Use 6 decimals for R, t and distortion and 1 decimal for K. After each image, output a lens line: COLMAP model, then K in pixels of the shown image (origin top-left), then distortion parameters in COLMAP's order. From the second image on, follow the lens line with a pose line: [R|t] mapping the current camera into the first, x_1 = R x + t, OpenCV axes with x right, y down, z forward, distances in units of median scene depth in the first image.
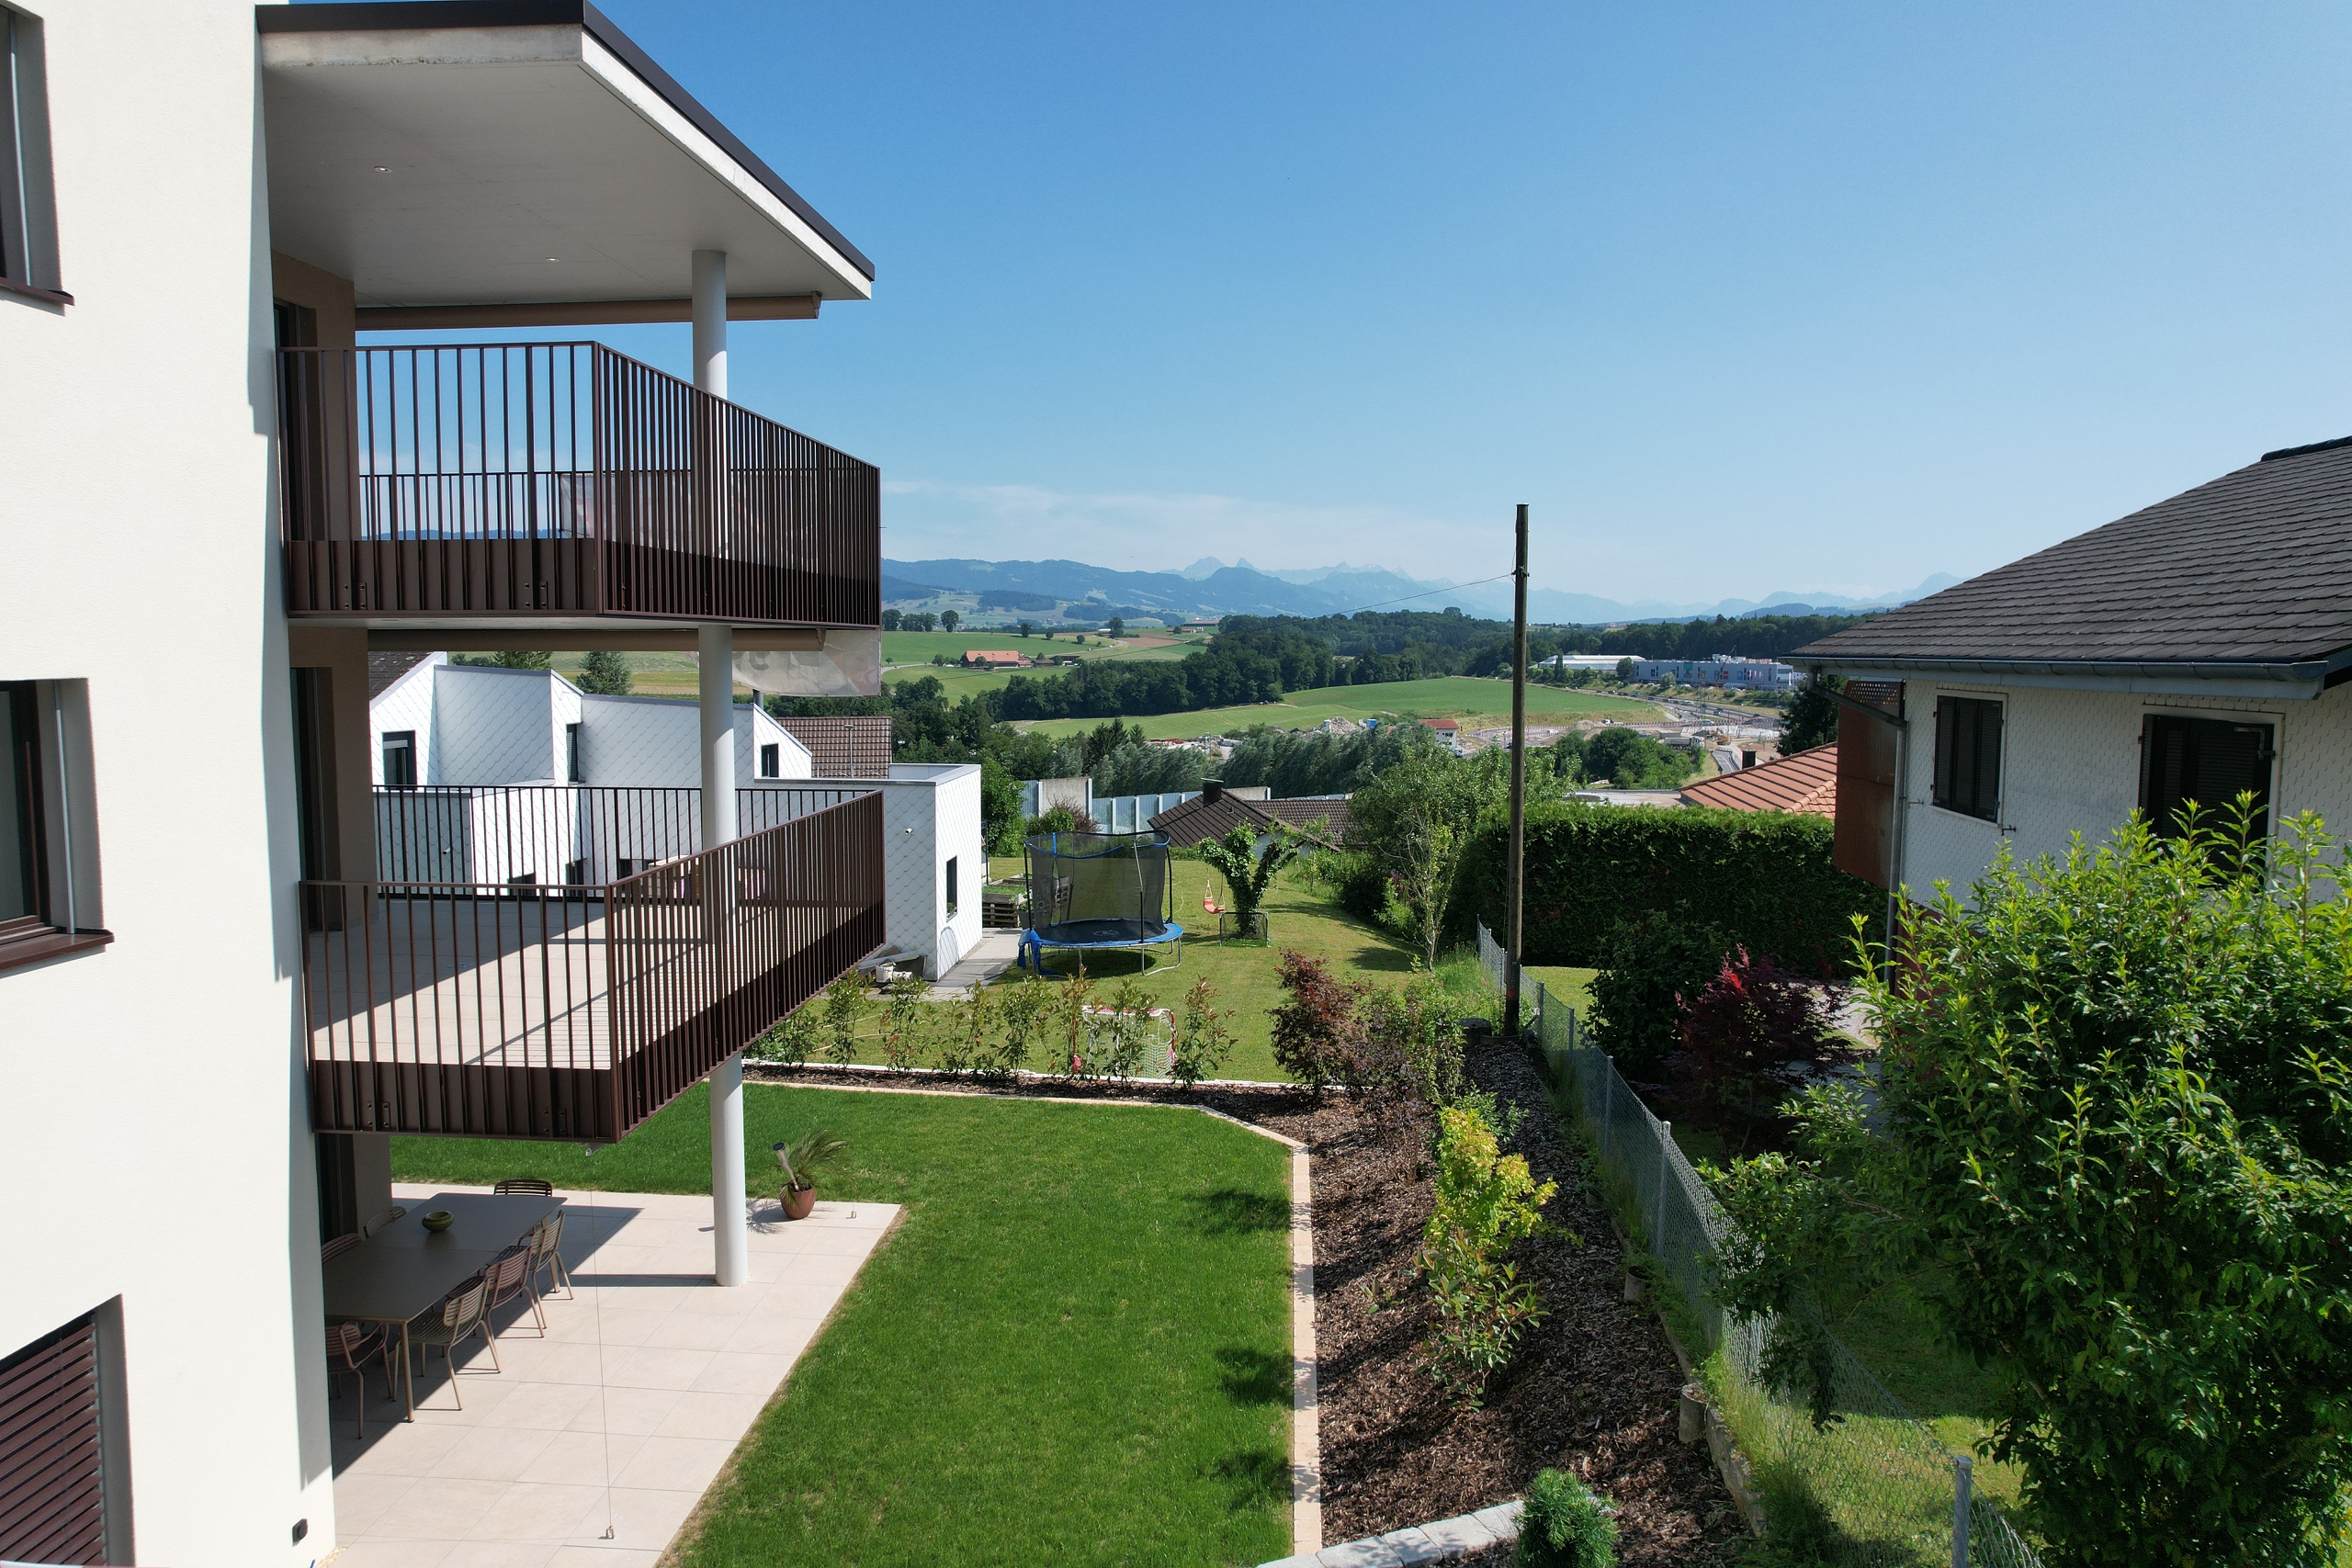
lens RADIAL K [[1514.3, 0, 1176.0], [0, 1514.3, 784.0], [0, 0, 1]] dist [-0.076223, 0.073875]
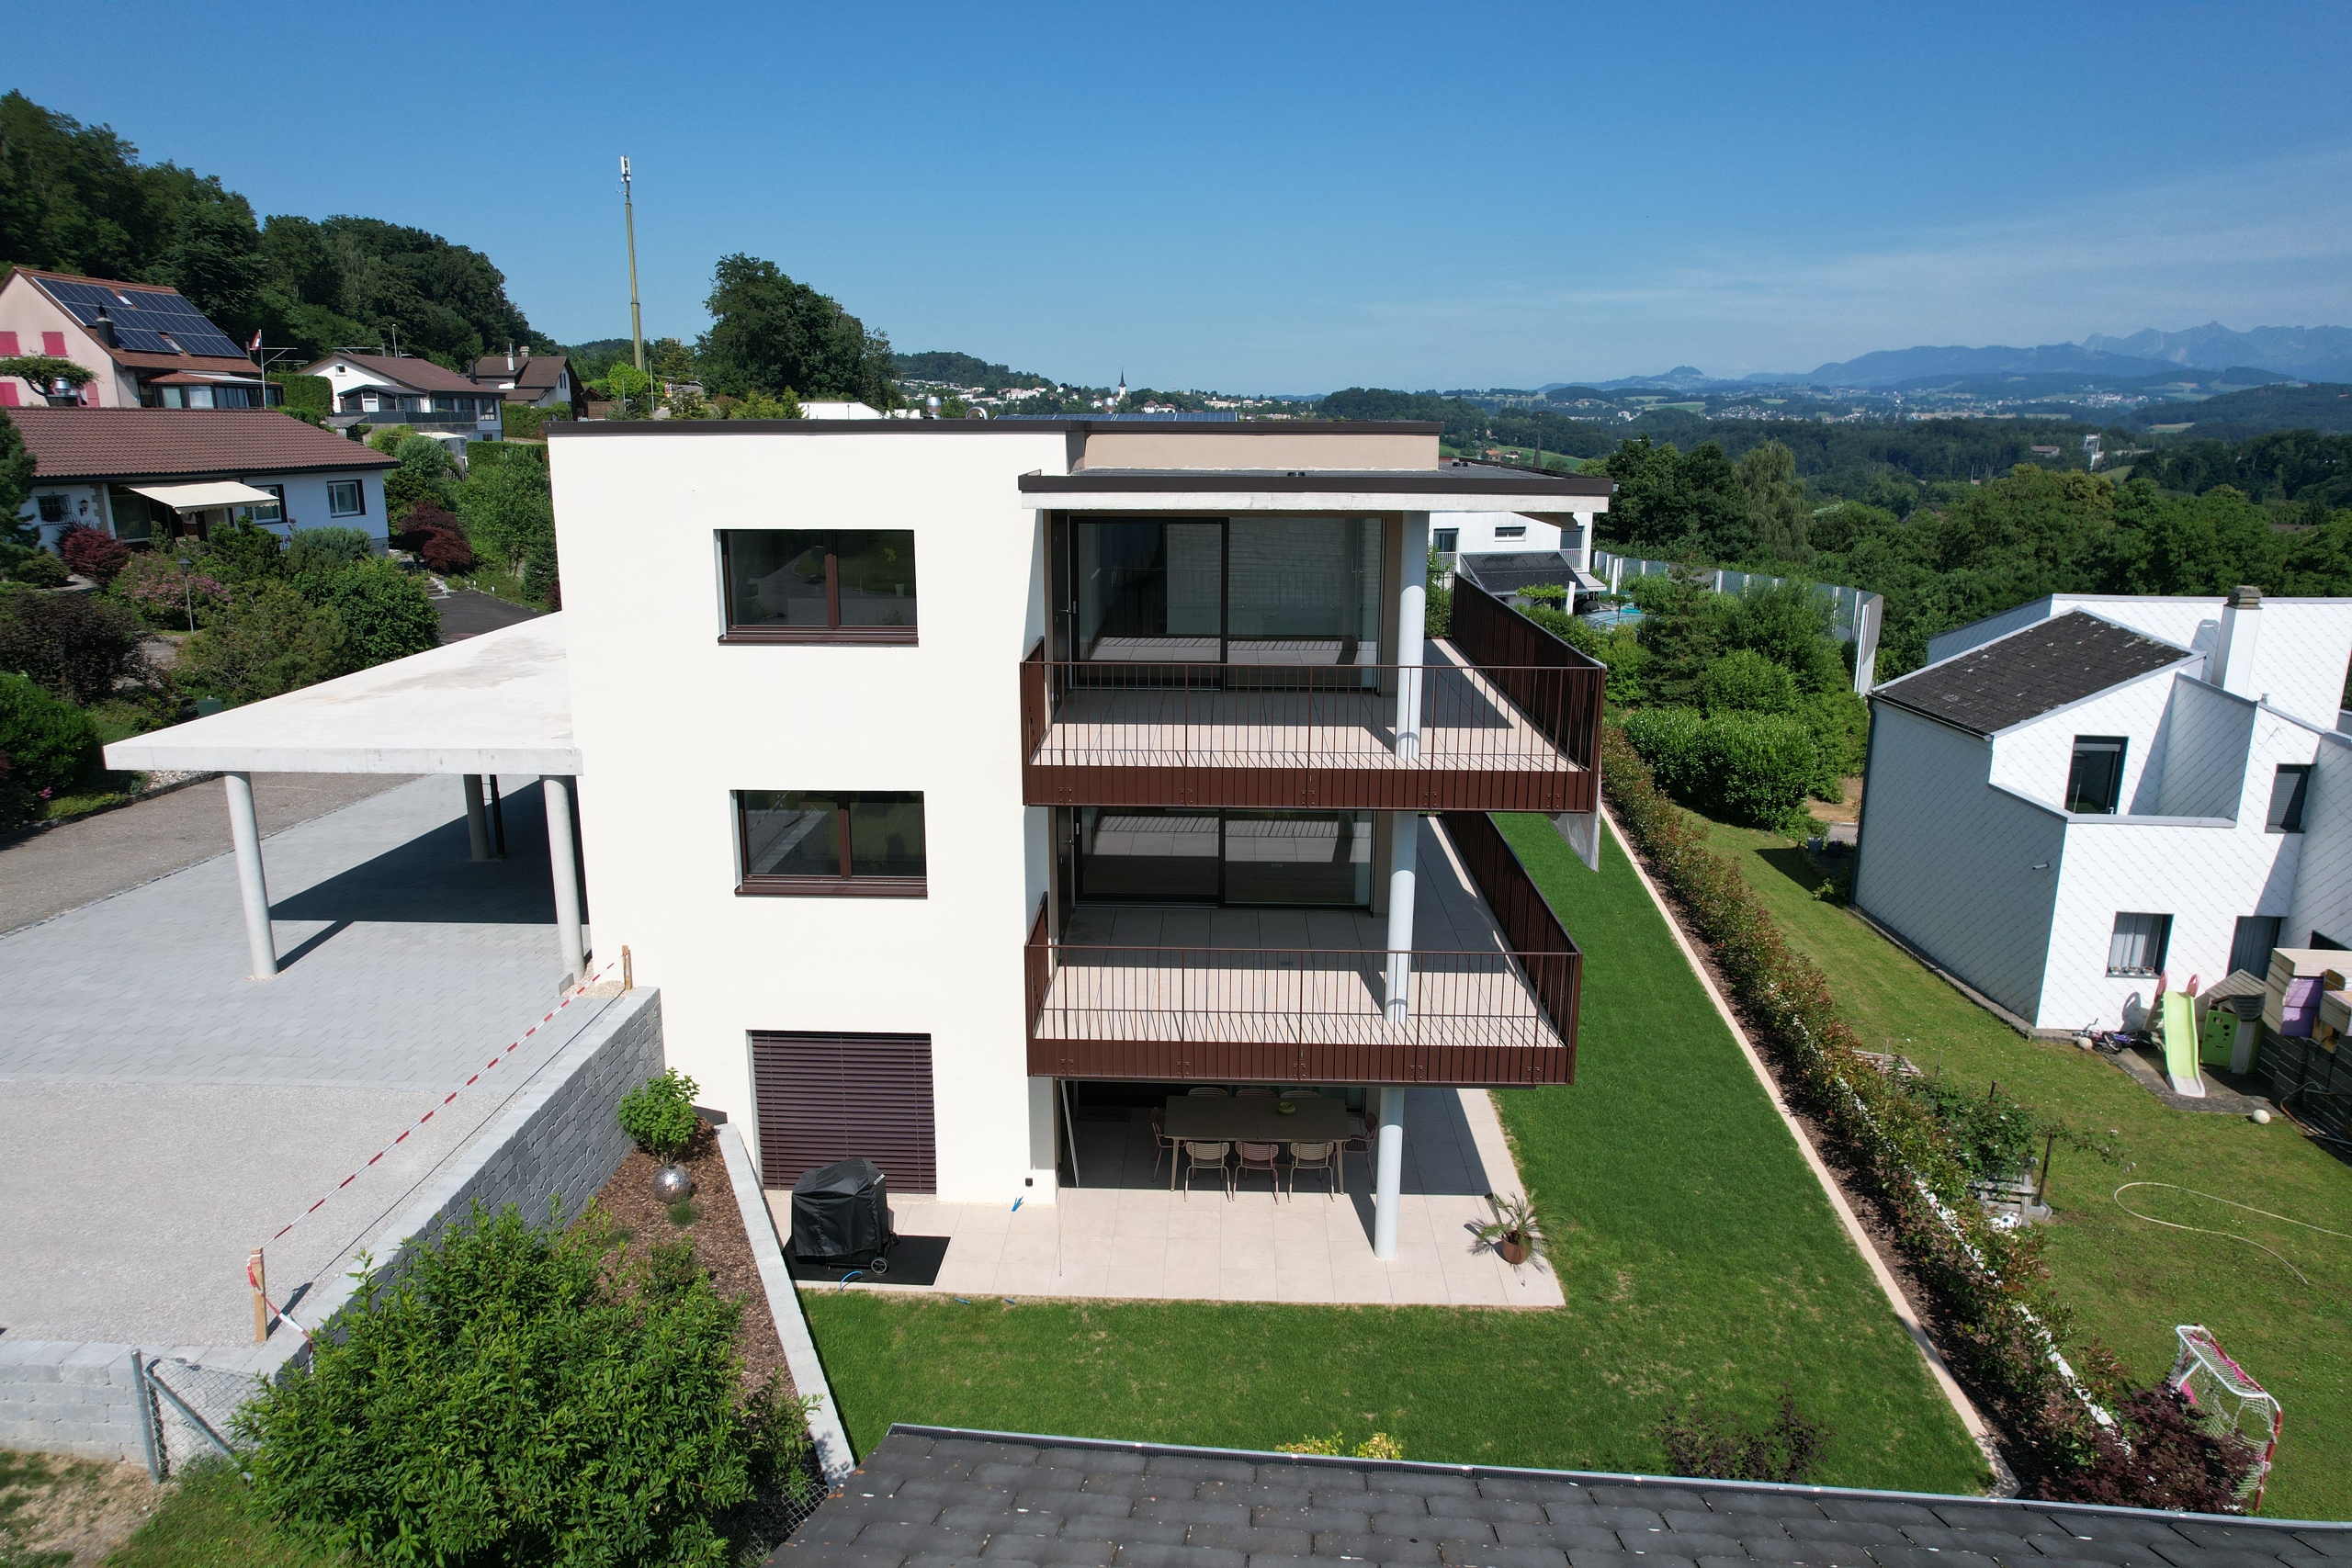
lens RADIAL K [[1514.3, 0, 1176.0], [0, 1514.3, 784.0], [0, 0, 1]] dist [-0.076223, 0.073875]
pose [[0.038836, 0.231488, -0.972062, 0.422828], [-0.090345, 0.969625, 0.227299, -0.171427], [0.995153, 0.078993, 0.058570, 0.322703]]
